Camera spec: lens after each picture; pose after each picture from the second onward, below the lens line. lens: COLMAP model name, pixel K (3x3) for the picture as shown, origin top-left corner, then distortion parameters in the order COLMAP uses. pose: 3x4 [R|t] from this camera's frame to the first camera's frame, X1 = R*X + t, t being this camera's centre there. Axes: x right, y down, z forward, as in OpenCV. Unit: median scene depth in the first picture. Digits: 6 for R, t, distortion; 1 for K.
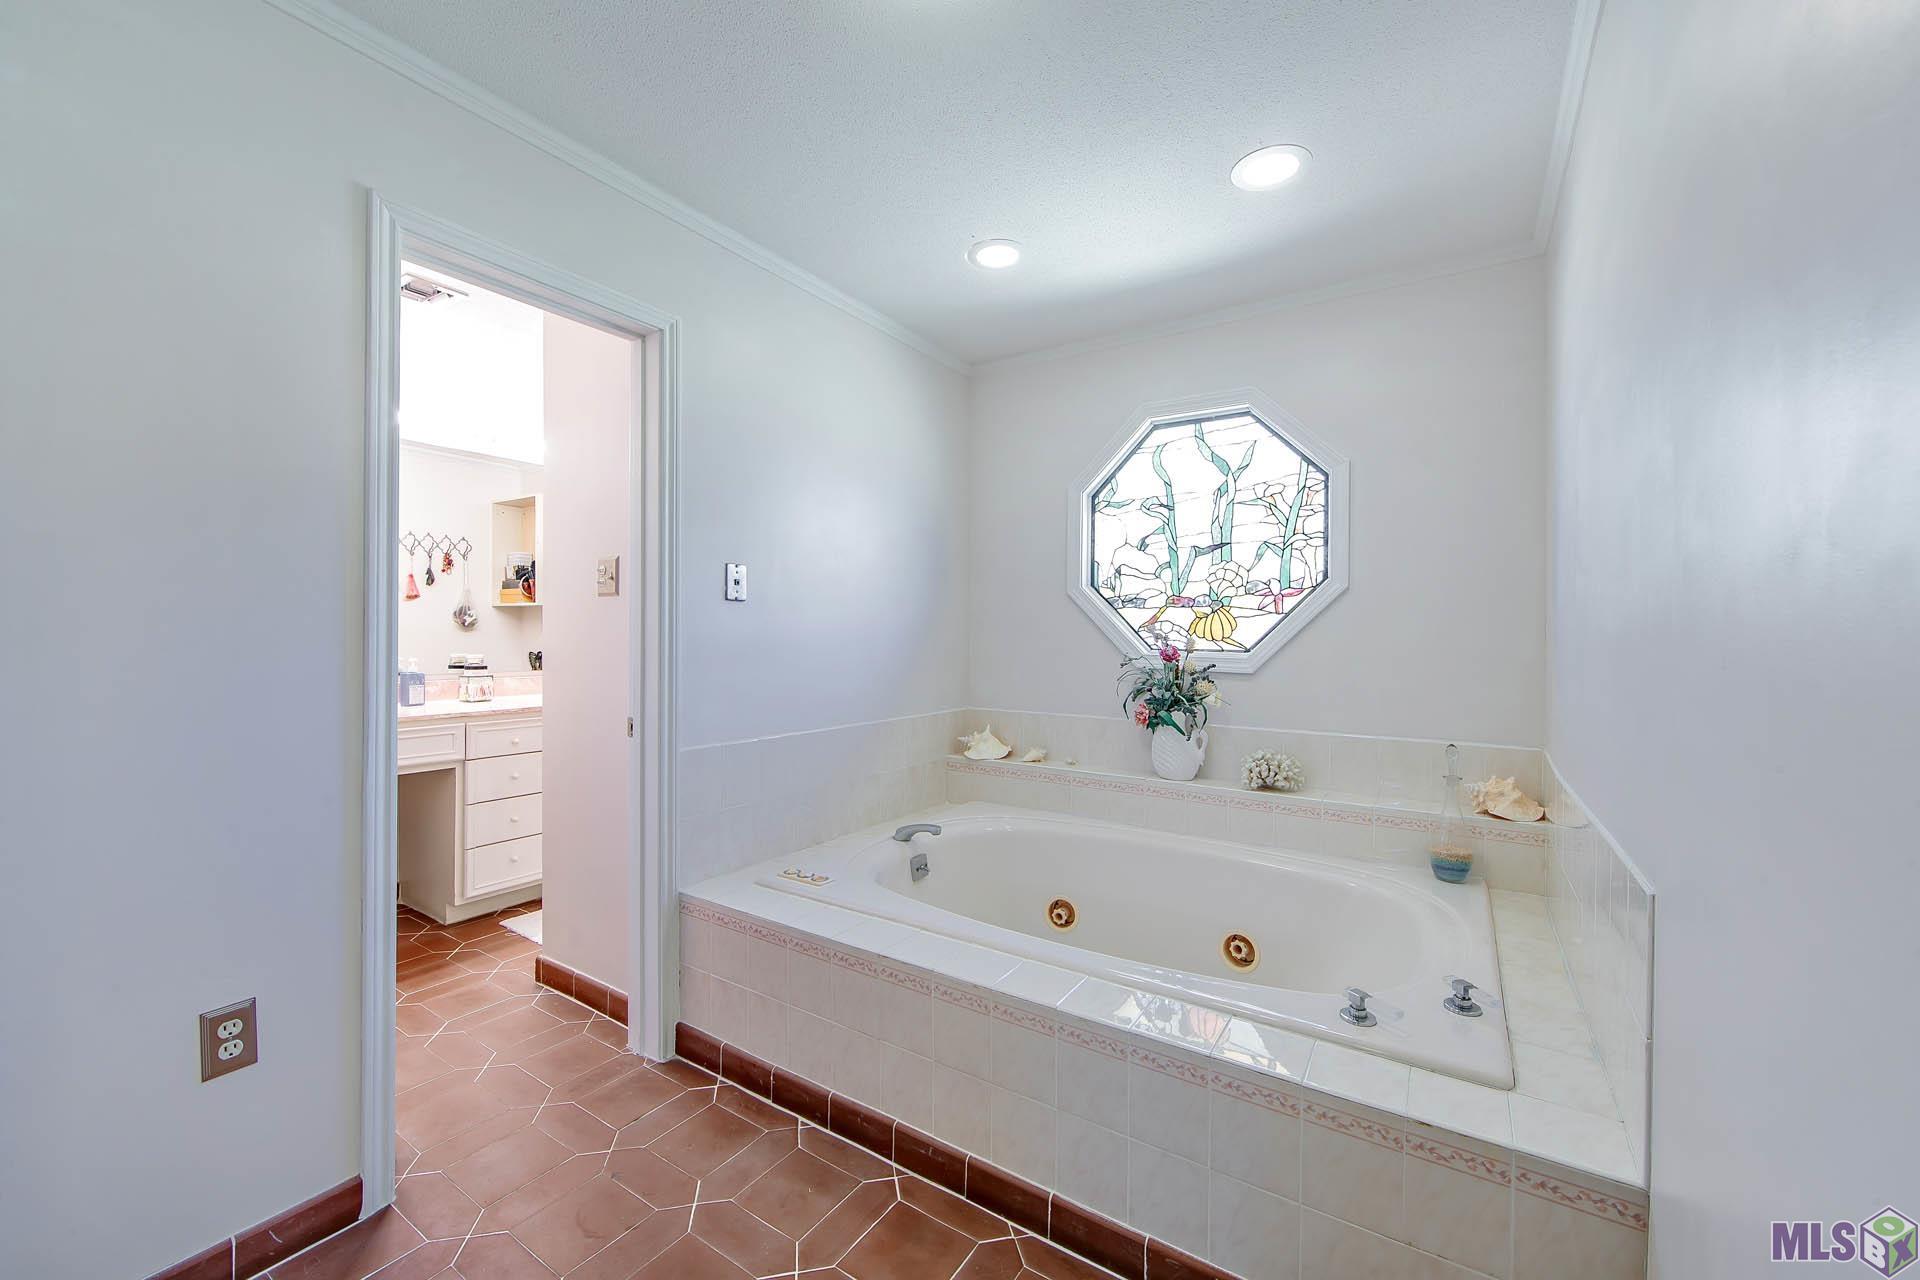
lens RADIAL K [[755.9, 0, 962.1], [0, 755.9, 639.2], [0, 0, 1]] dist [-0.004497, -0.000329]
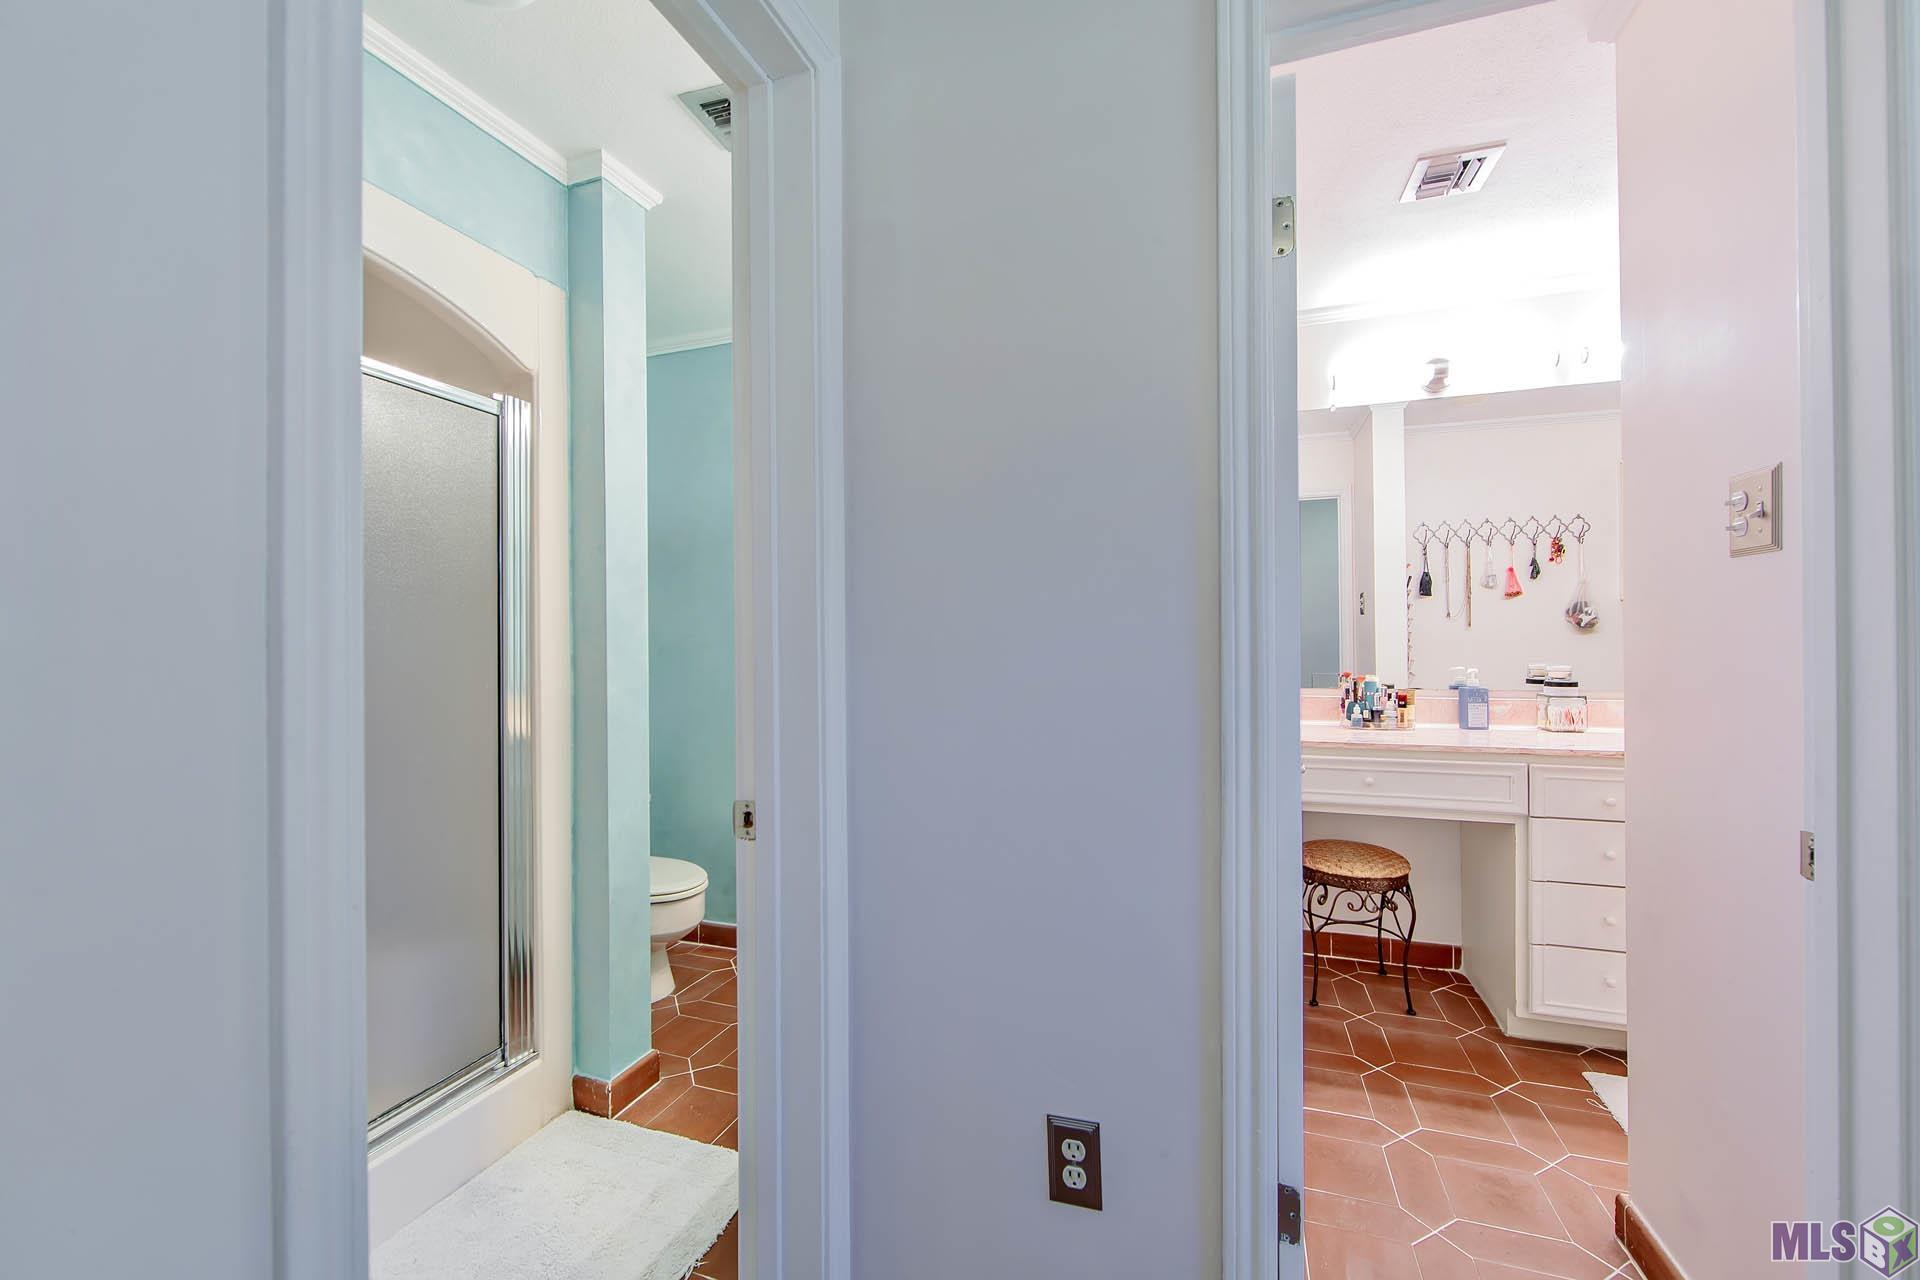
lens RADIAL K [[755.9, 0, 965.9], [0, 755.9, 637.8], [0, 0, 1]] dist [-0.004497, -0.000329]
pose [[0.253585, -0.012803, -0.967228, -0.108532], [0.006242, 0.999913, -0.011599, -0.001568], [0.967293, -0.003096, 0.253642, 0.314075]]
